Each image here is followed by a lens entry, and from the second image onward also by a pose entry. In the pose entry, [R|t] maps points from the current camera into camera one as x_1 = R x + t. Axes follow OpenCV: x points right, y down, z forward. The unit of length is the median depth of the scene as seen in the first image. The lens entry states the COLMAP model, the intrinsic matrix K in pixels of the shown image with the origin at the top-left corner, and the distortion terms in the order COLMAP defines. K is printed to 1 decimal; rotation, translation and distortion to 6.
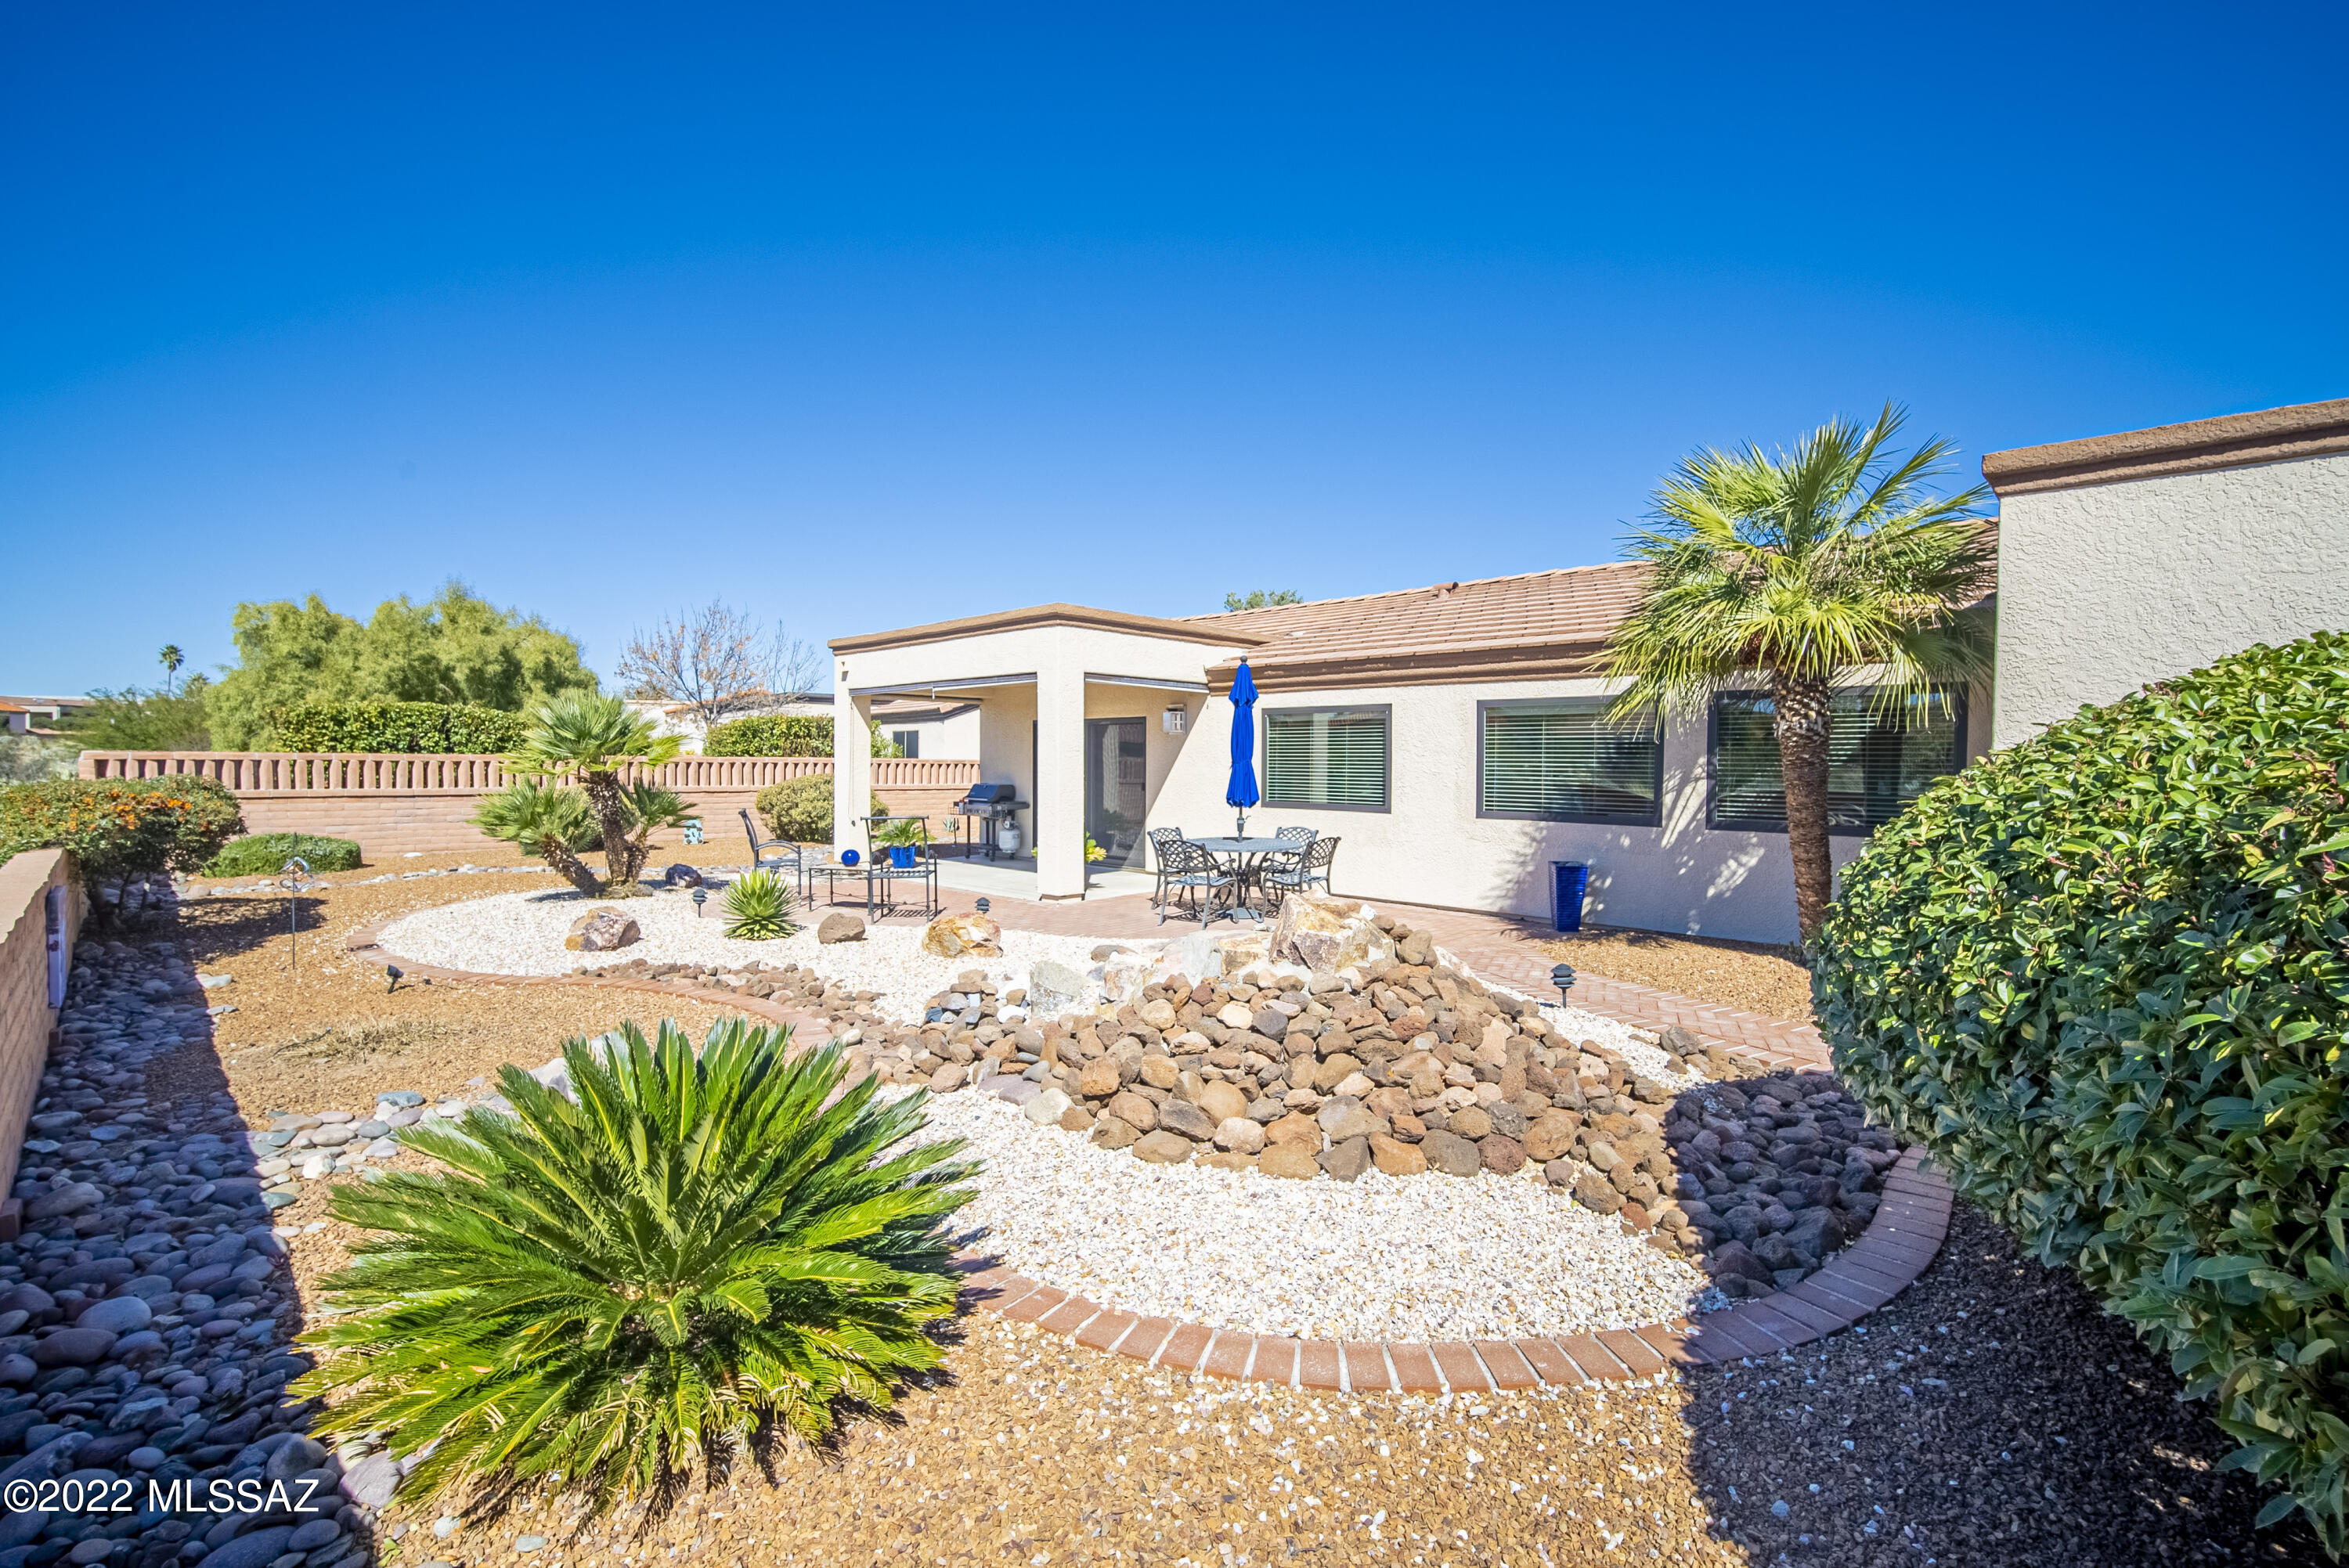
lens RADIAL K [[1033.5, 0, 1179.8], [0, 1033.5, 783.1], [0, 0, 1]] dist [-0.005200, -0.000256]
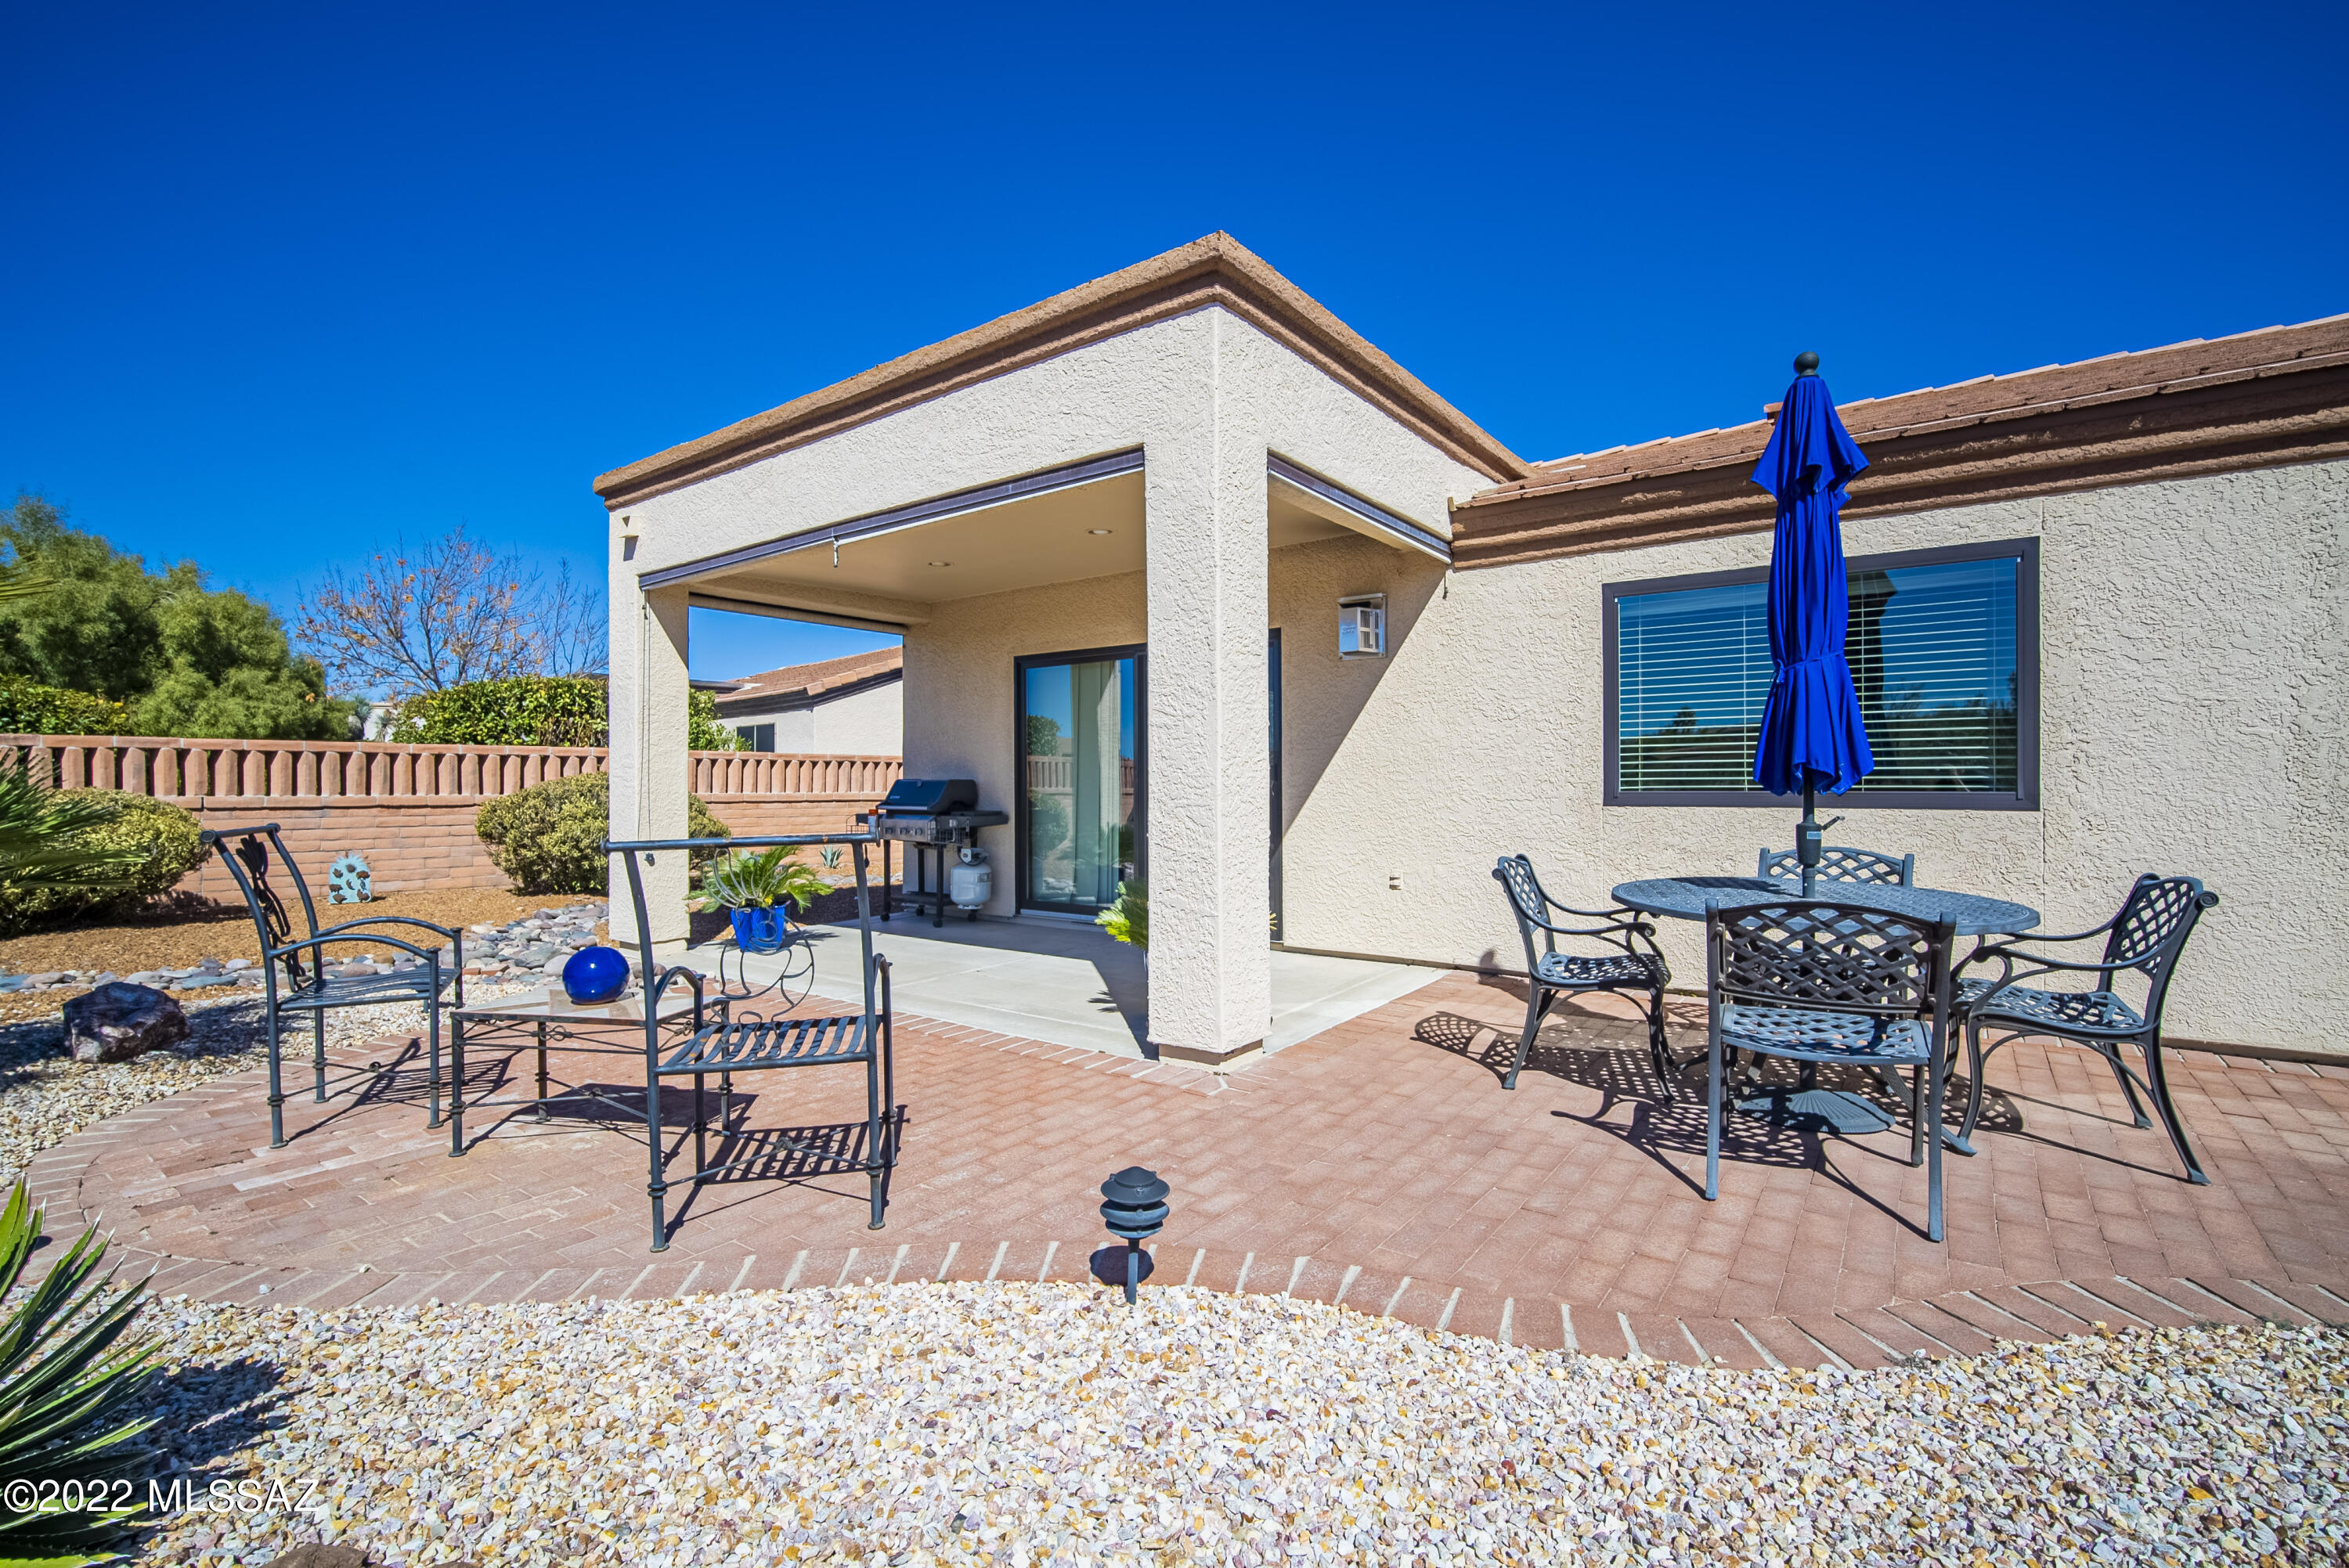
lens RADIAL K [[1033.5, 0, 1172.4], [0, 1033.5, 774.7], [0, 0, 1]] dist [-0.005200, -0.000256]
pose [[0.991629, -0.010184, 0.128719, -0.108426], [0.014211, 0.999437, -0.030403, 0.013926], [-0.128337, 0.031977, 0.991215, 0.389313]]
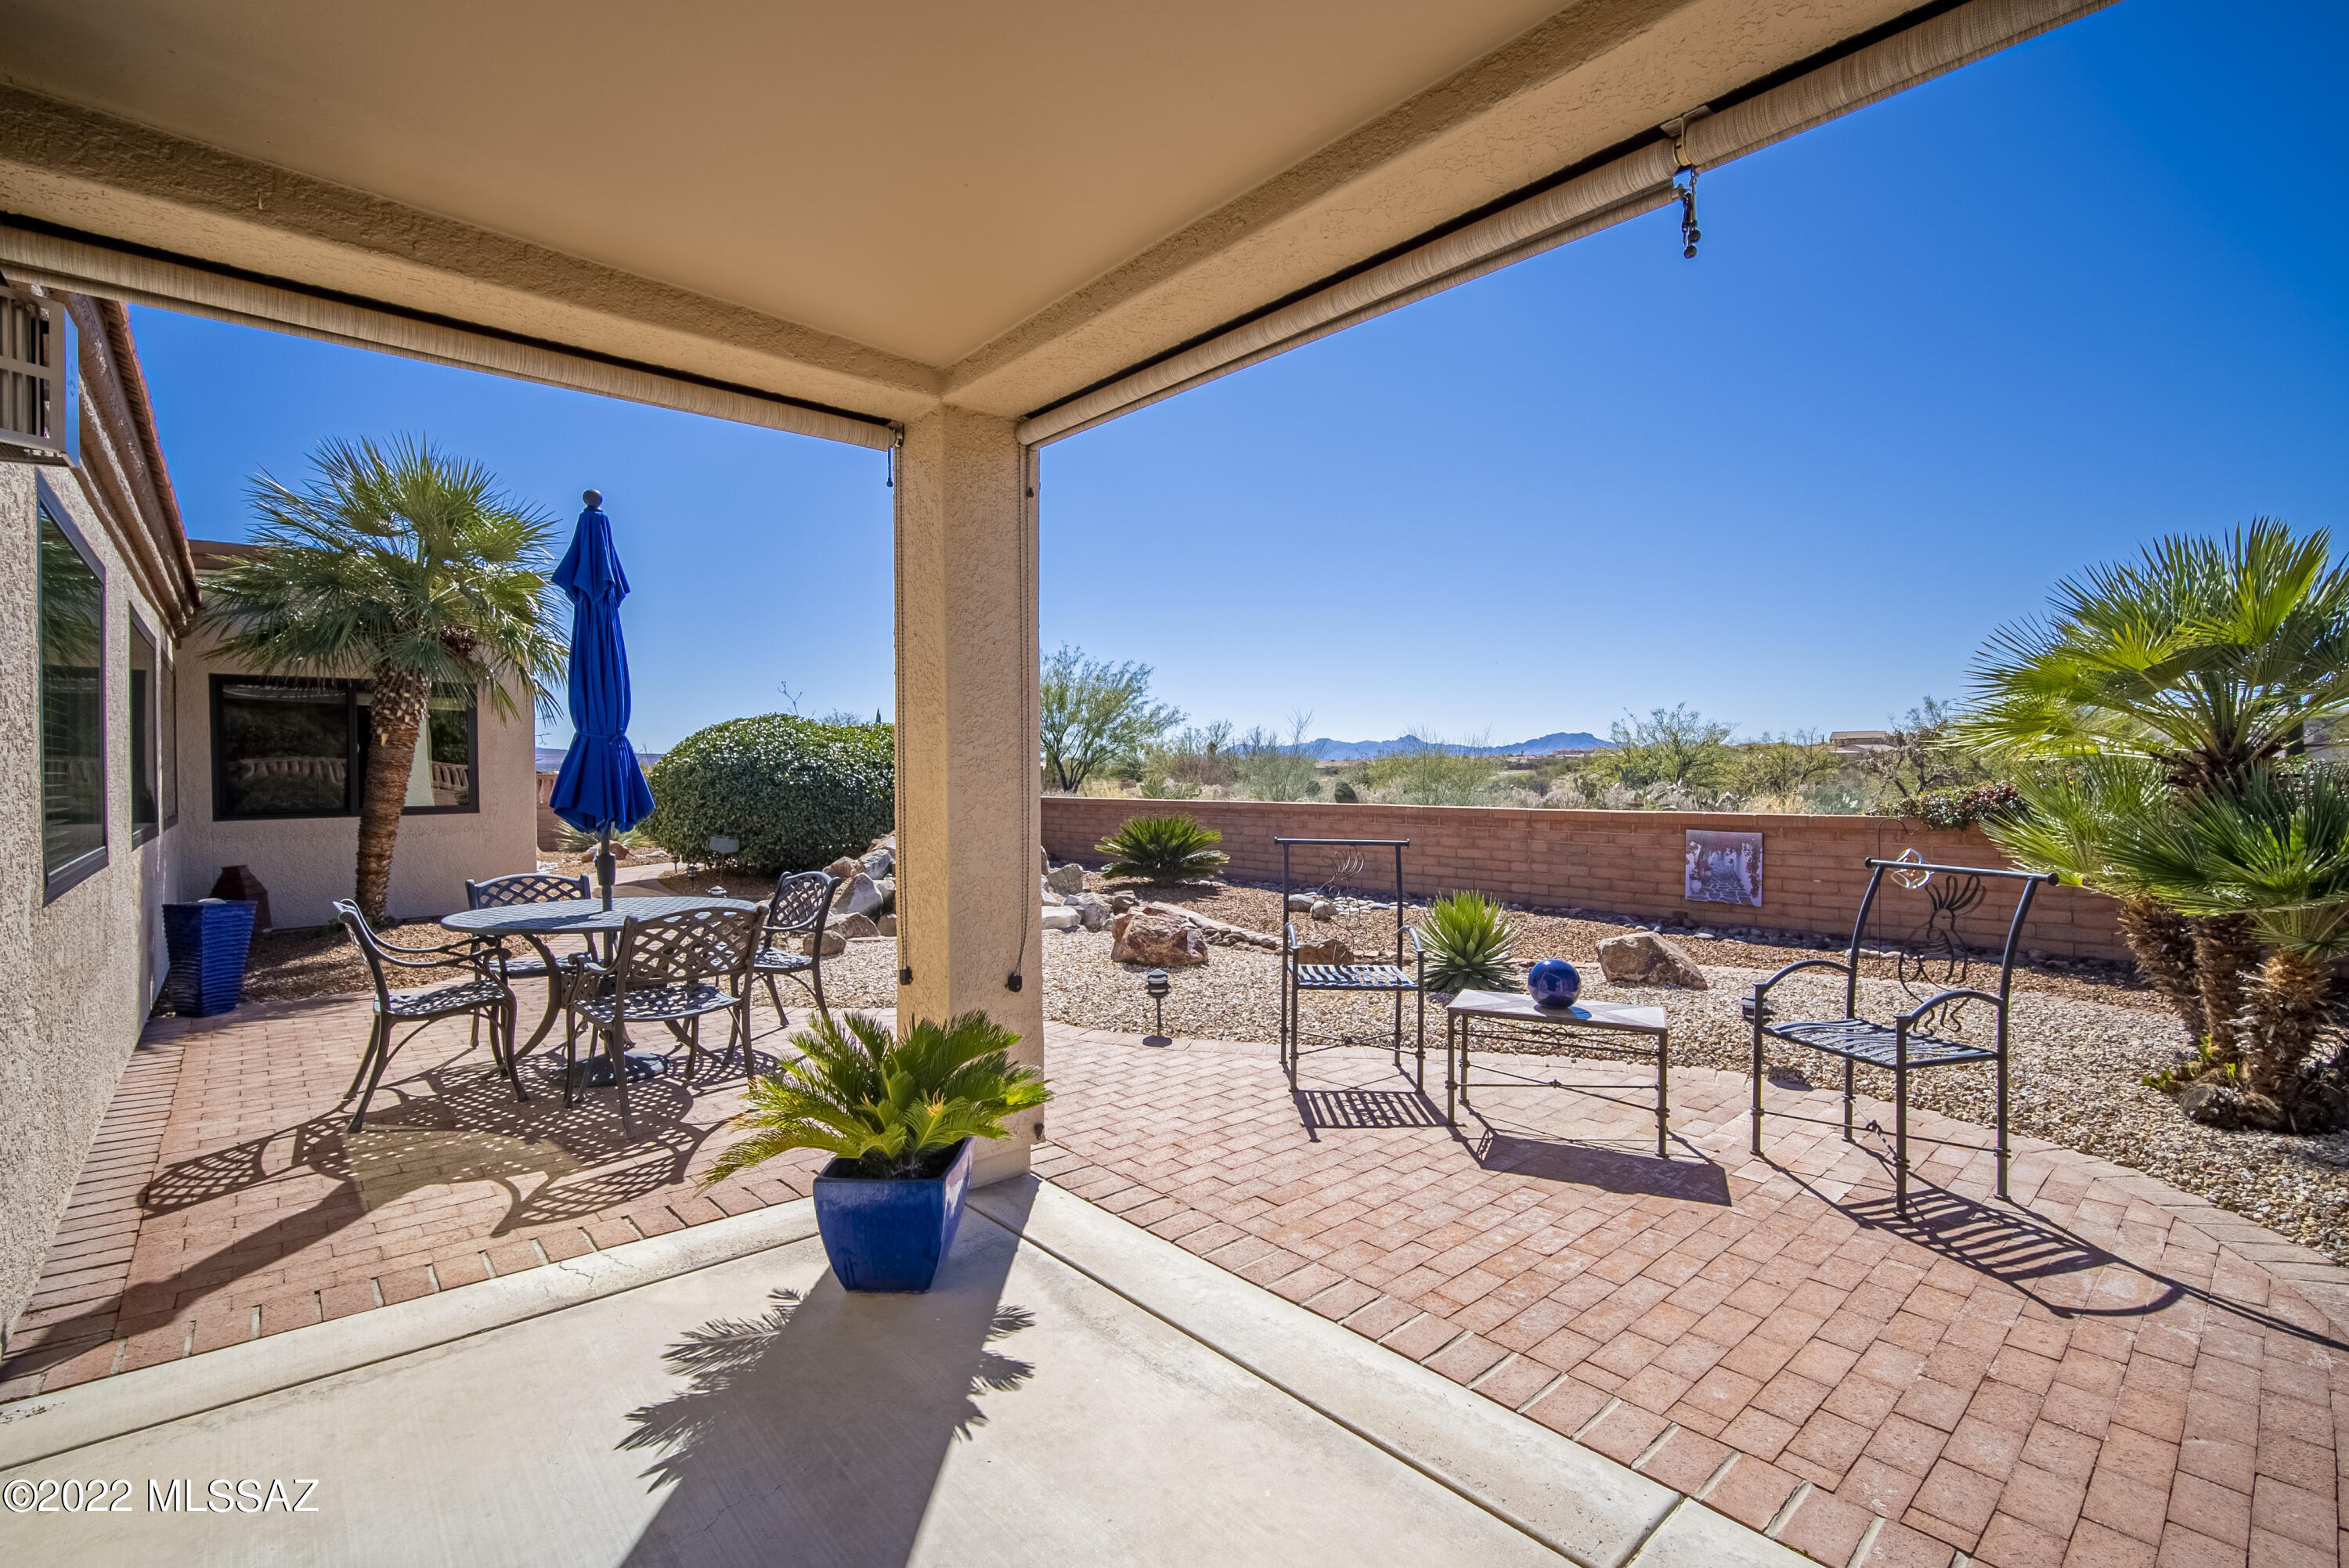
lens RADIAL K [[1033.5, 0, 1174.5], [0, 1033.5, 775.1], [0, 0, 1]] dist [-0.005200, -0.000256]
pose [[-0.997418, 0.004685, 0.071660, -0.128396], [0.007655, 0.999120, 0.041240, -0.018479], [-0.071403, 0.041682, -0.996576, 0.949252]]
